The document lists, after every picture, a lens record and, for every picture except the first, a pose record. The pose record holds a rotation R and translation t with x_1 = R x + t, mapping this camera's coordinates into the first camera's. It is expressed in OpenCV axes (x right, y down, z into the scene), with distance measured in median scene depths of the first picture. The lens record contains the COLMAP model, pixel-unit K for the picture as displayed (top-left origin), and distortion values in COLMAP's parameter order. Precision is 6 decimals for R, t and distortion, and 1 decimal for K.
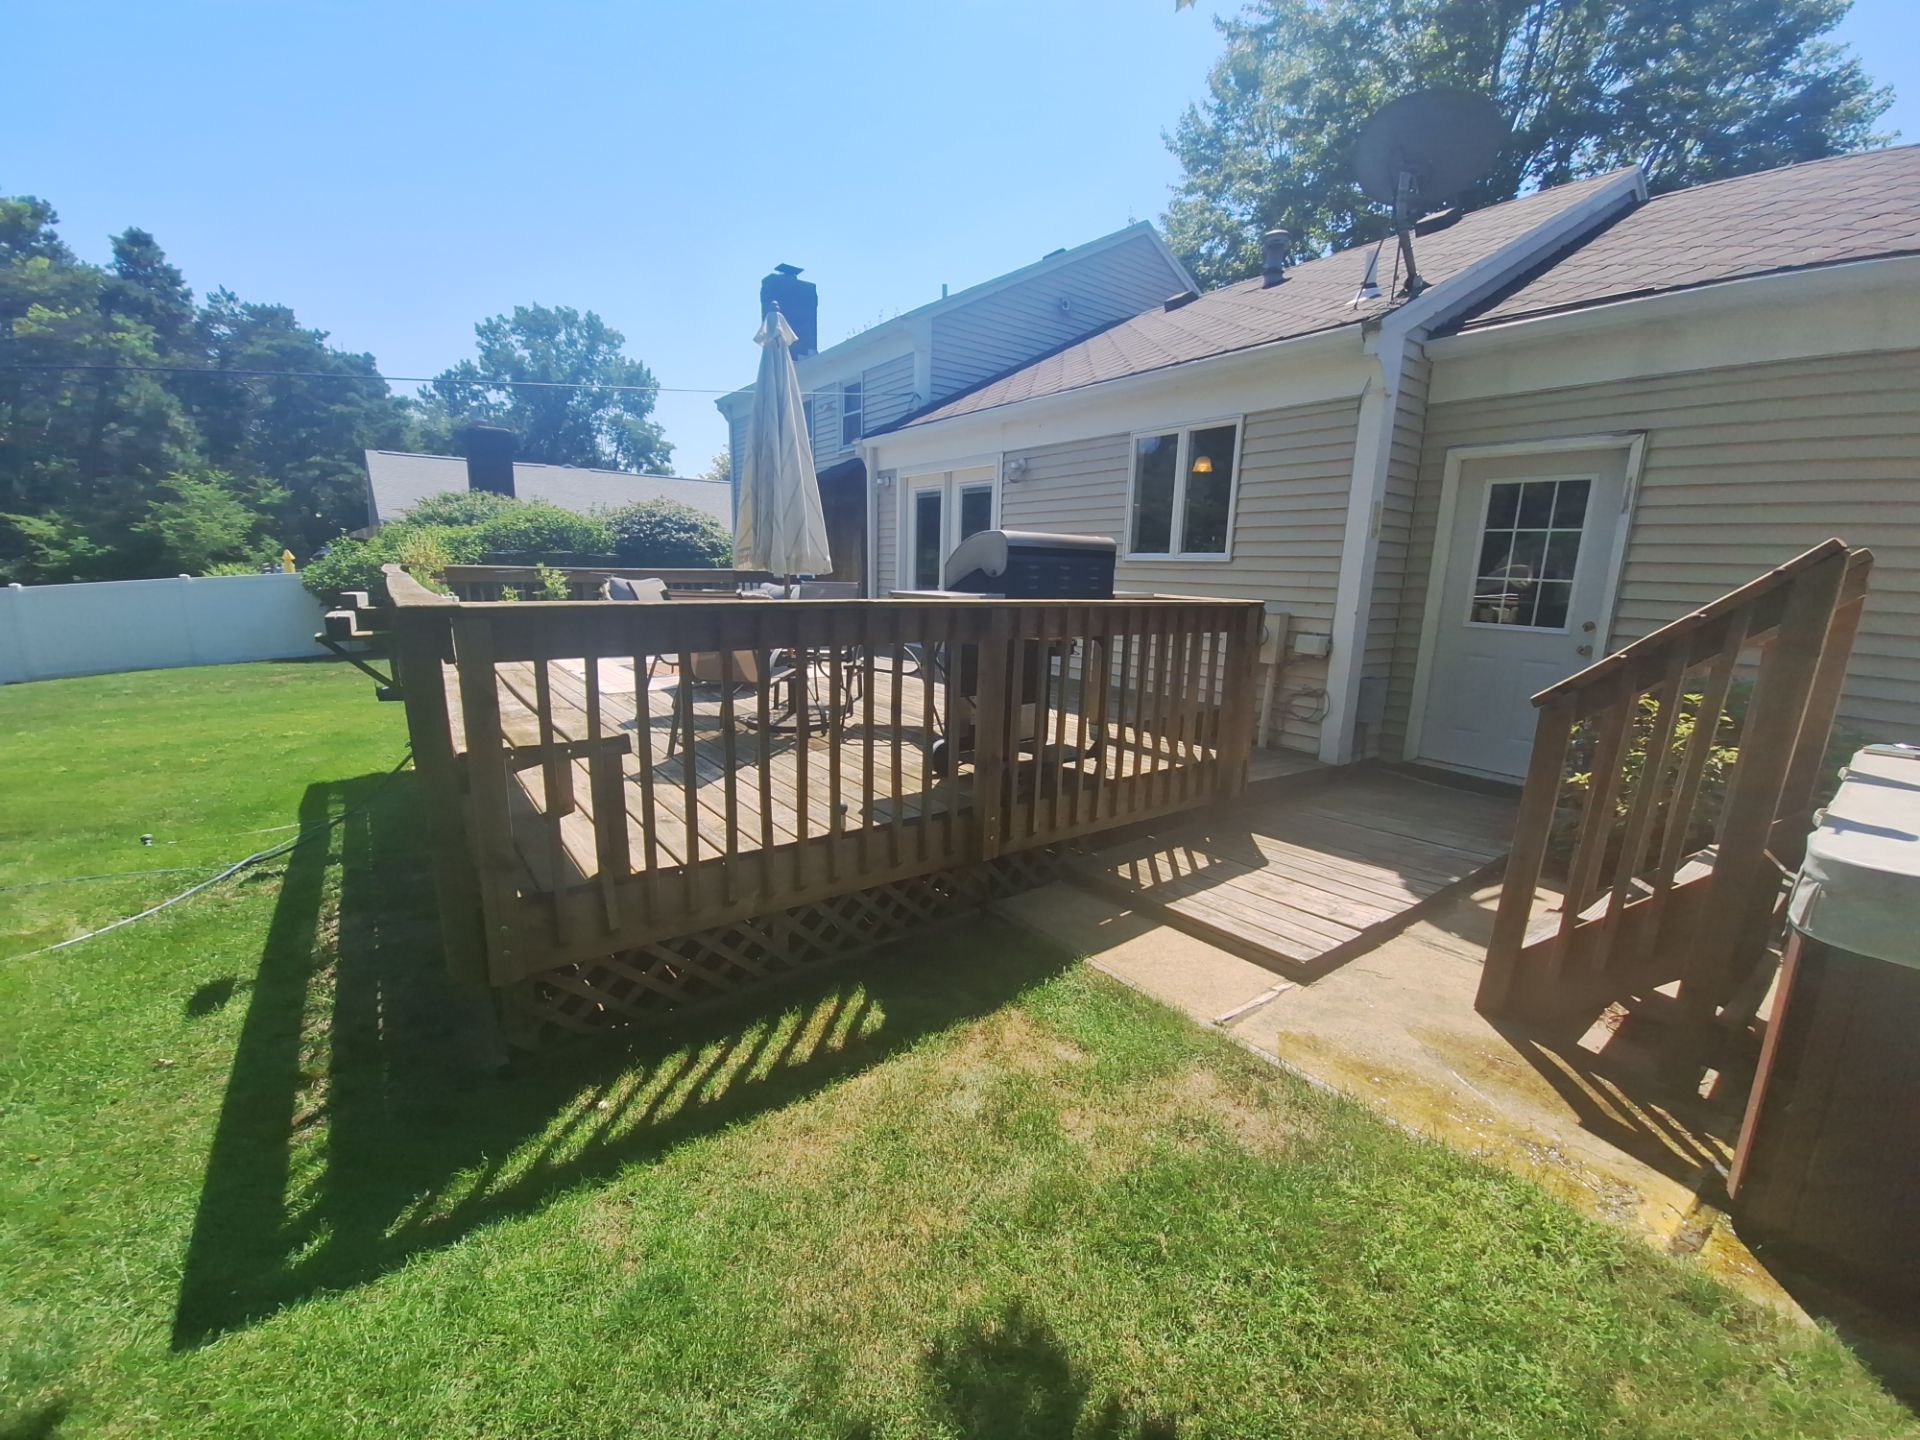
lens RADIAL K [[769.5, 0, 954.6], [0, 769.5, 747.6], [0, 0, 1]] dist [-0.002375, -0.010815]
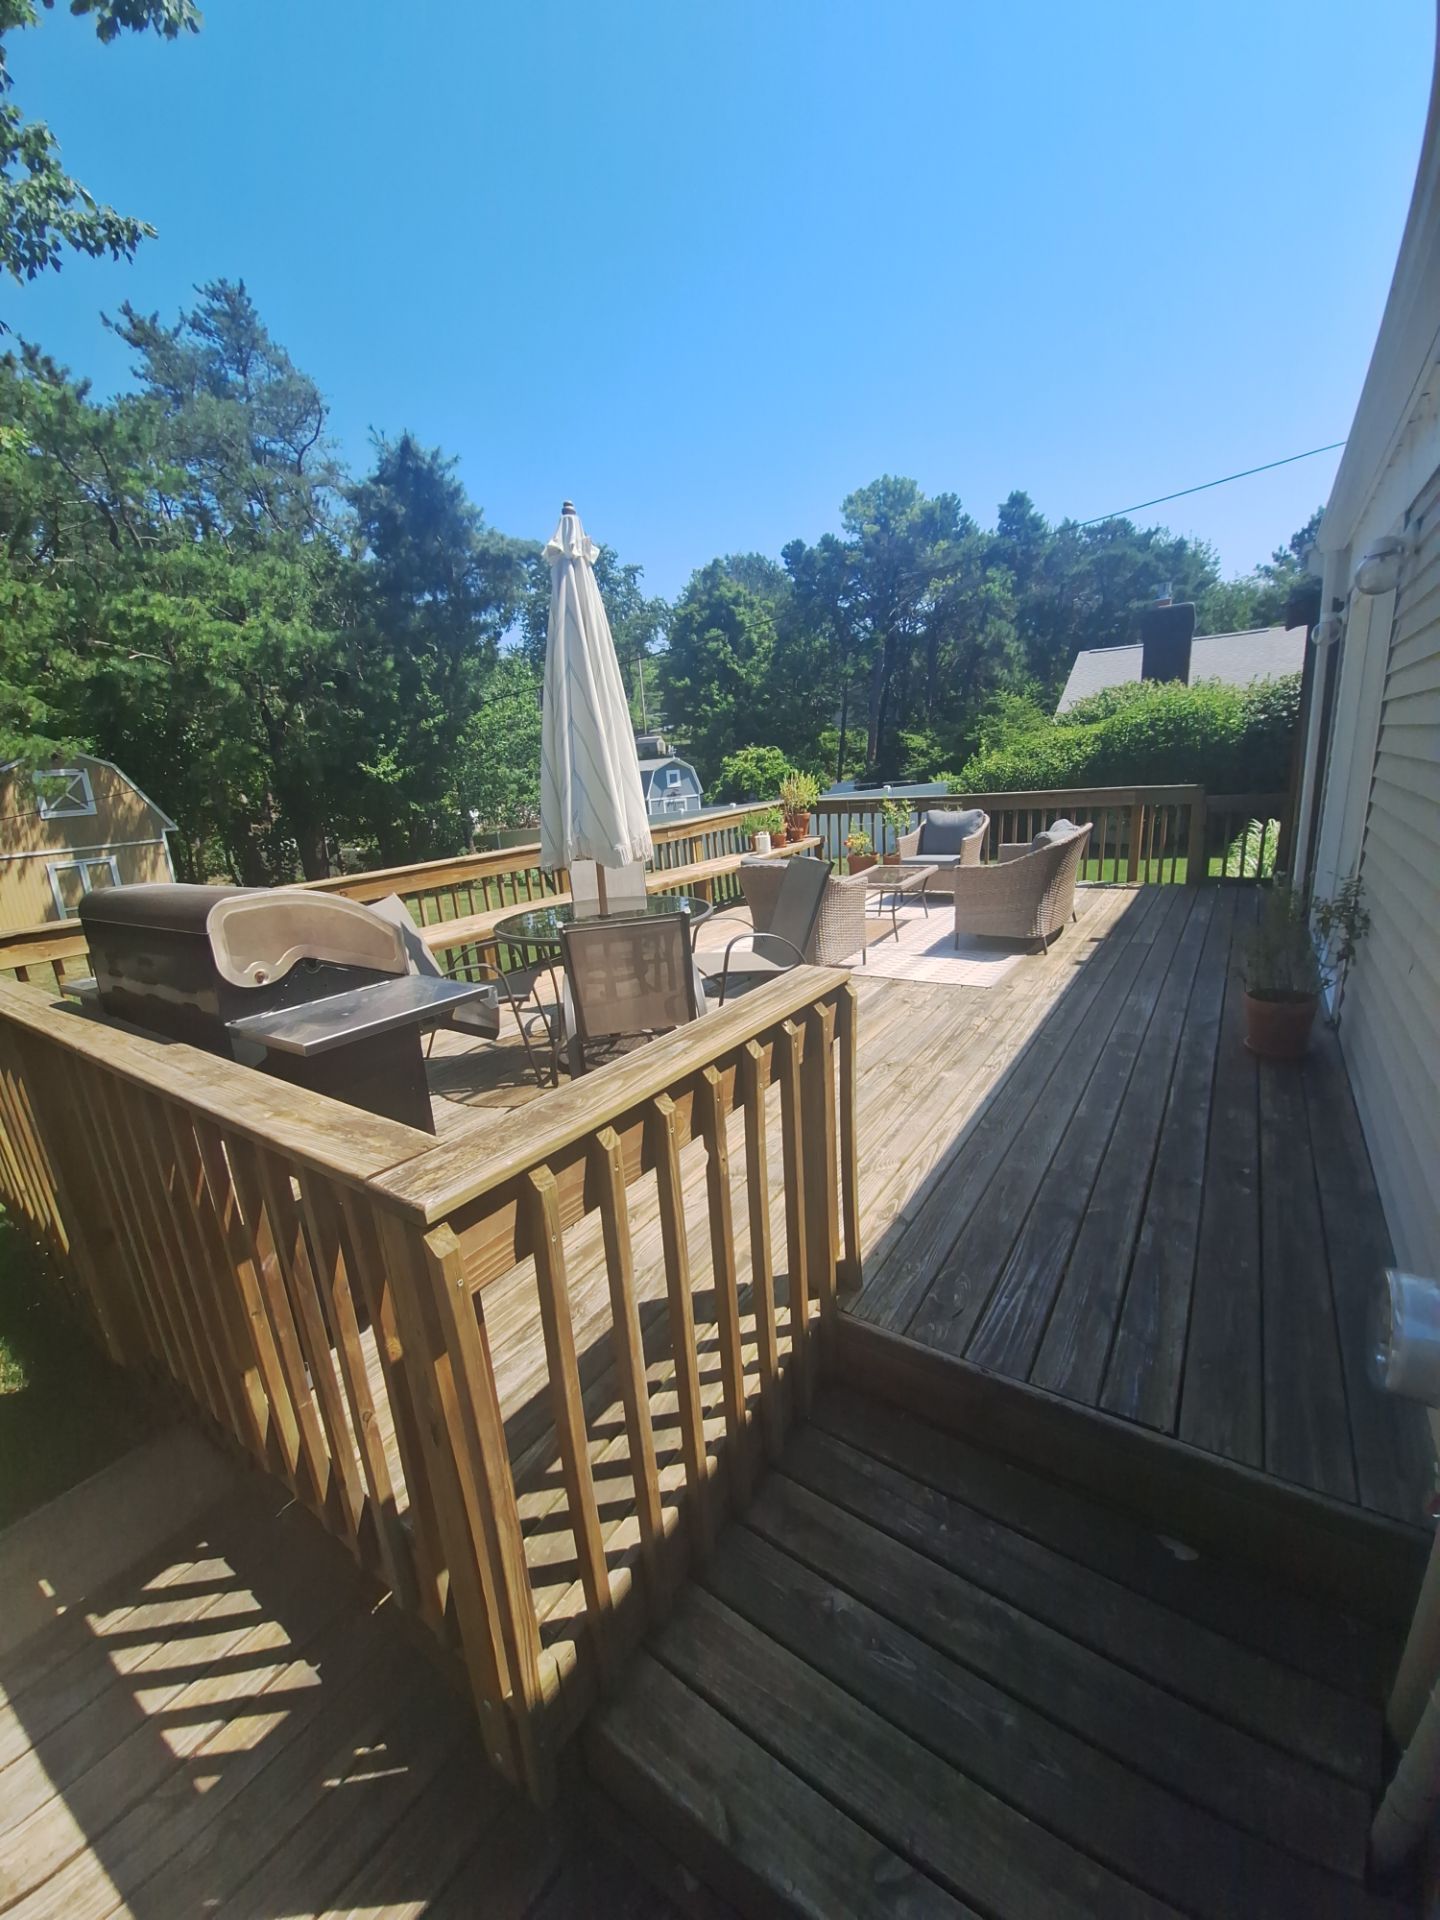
lens RADIAL K [[751.7, 0, 717.6], [0, 751.7, 978.0], [0, 0, 1]] dist [0.002763, -0.011314]
pose [[0.321704, 0.212283, -0.922737, 0.415156], [-0.139684, 0.974520, 0.175496, -0.206091], [0.936480, 0.072434, 0.343159, 0.676818]]
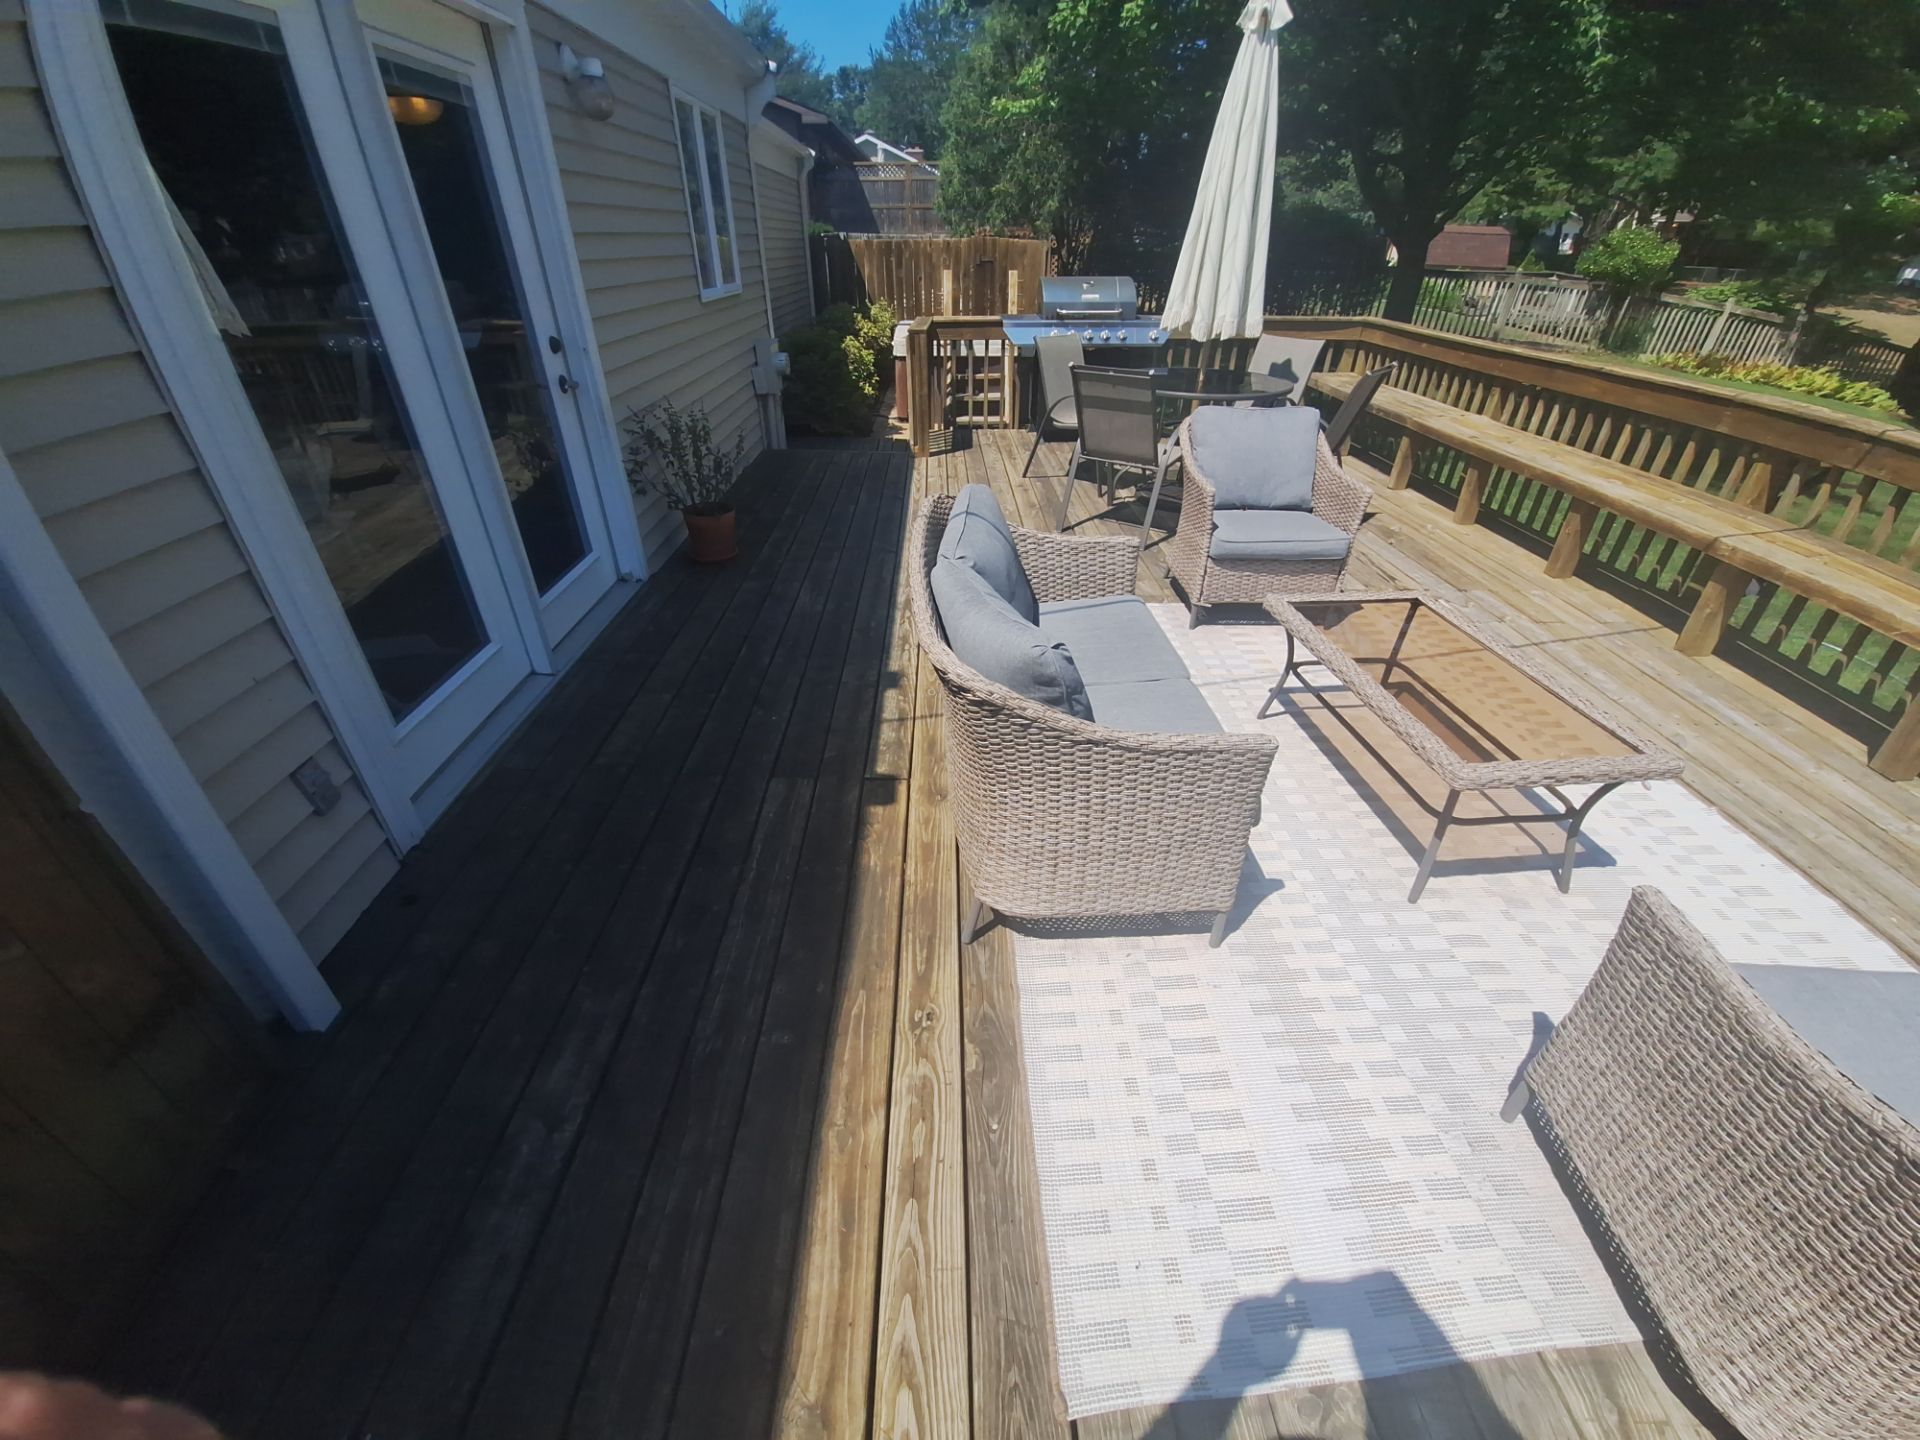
lens RADIAL K [[744.1, 0, 968.8], [0, 744.1, 741.8], [0, 0, 1]] dist [-0.001770, -0.008349]
pose [[-0.819847, -0.317781, 0.476306, -0.419665], [0.129589, 0.707289, 0.694945, -0.413296], [-0.557726, 0.631472, -0.538688, 1.504631]]
